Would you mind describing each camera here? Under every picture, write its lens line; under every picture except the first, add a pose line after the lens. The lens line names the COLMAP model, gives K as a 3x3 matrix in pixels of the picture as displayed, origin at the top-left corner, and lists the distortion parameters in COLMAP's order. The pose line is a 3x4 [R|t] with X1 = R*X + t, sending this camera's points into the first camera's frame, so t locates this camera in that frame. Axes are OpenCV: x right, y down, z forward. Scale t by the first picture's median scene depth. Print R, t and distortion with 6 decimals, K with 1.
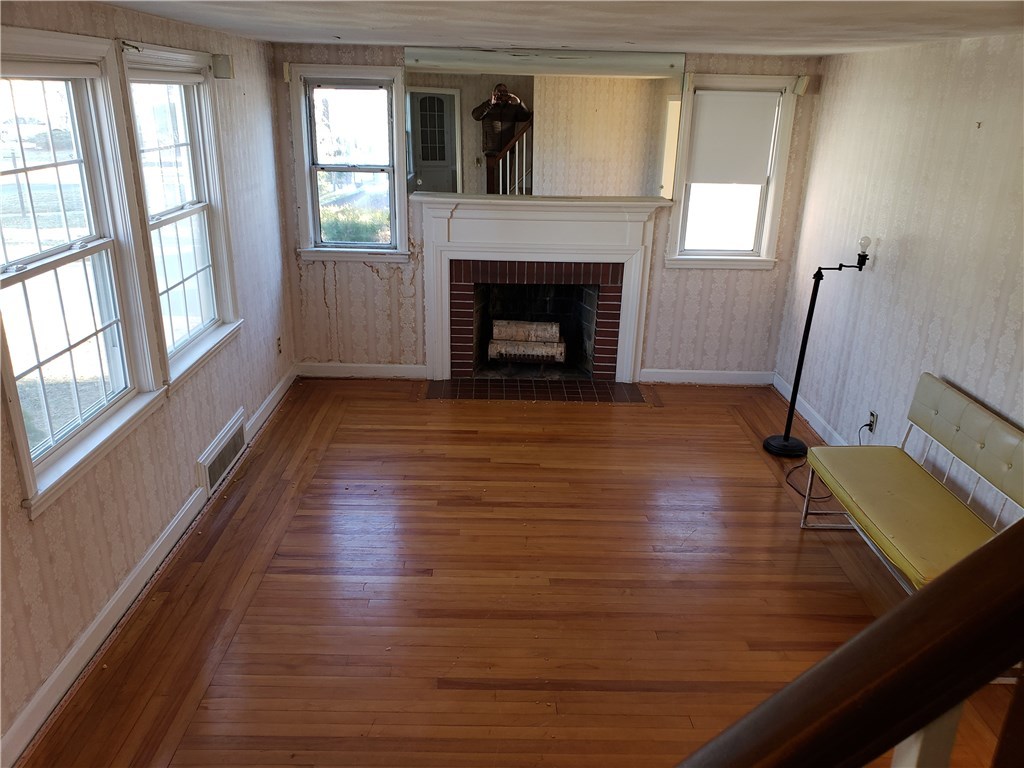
lens RADIAL K [[812.7, 0, 513.0], [0, 812.7, 392.9], [0, 0, 1]] dist [0.095361, -0.096429]
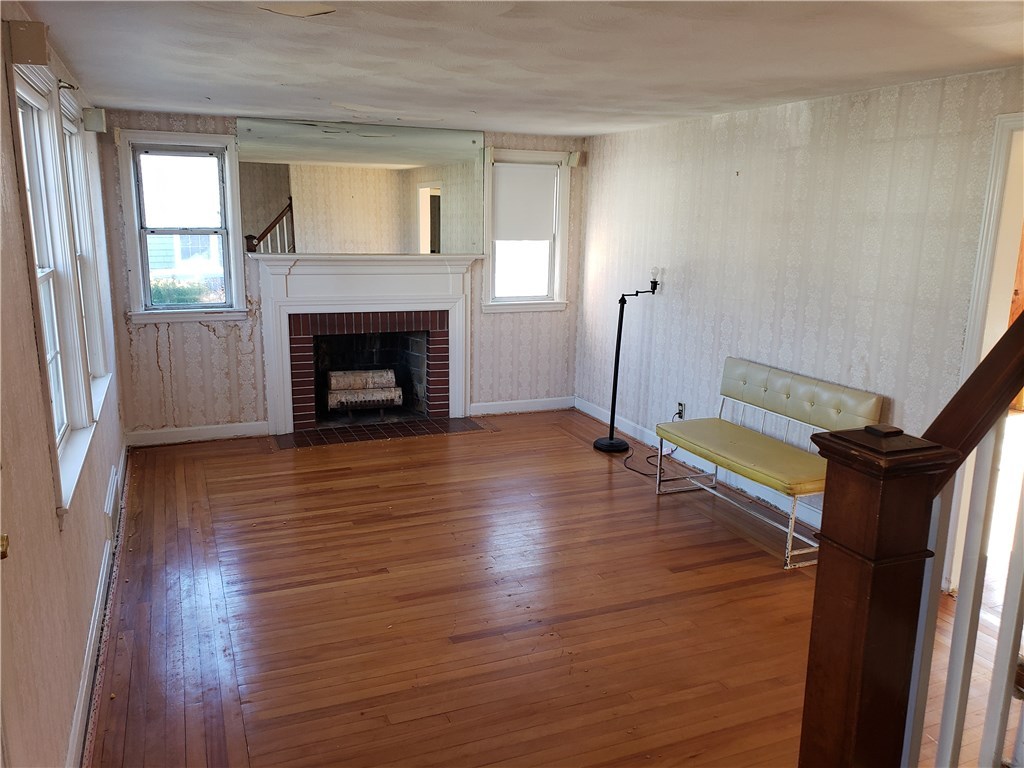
lens RADIAL K [[812.7, 0, 503.2], [0, 812.7, 391.7], [0, 0, 1]] dist [0.095361, -0.096429]
pose [[0.926926, -0.090488, 0.364171, -0.217540], [0.137078, 0.985071, -0.104138, 0.081251], [-0.349311, 0.146448, 0.925492, -0.050230]]
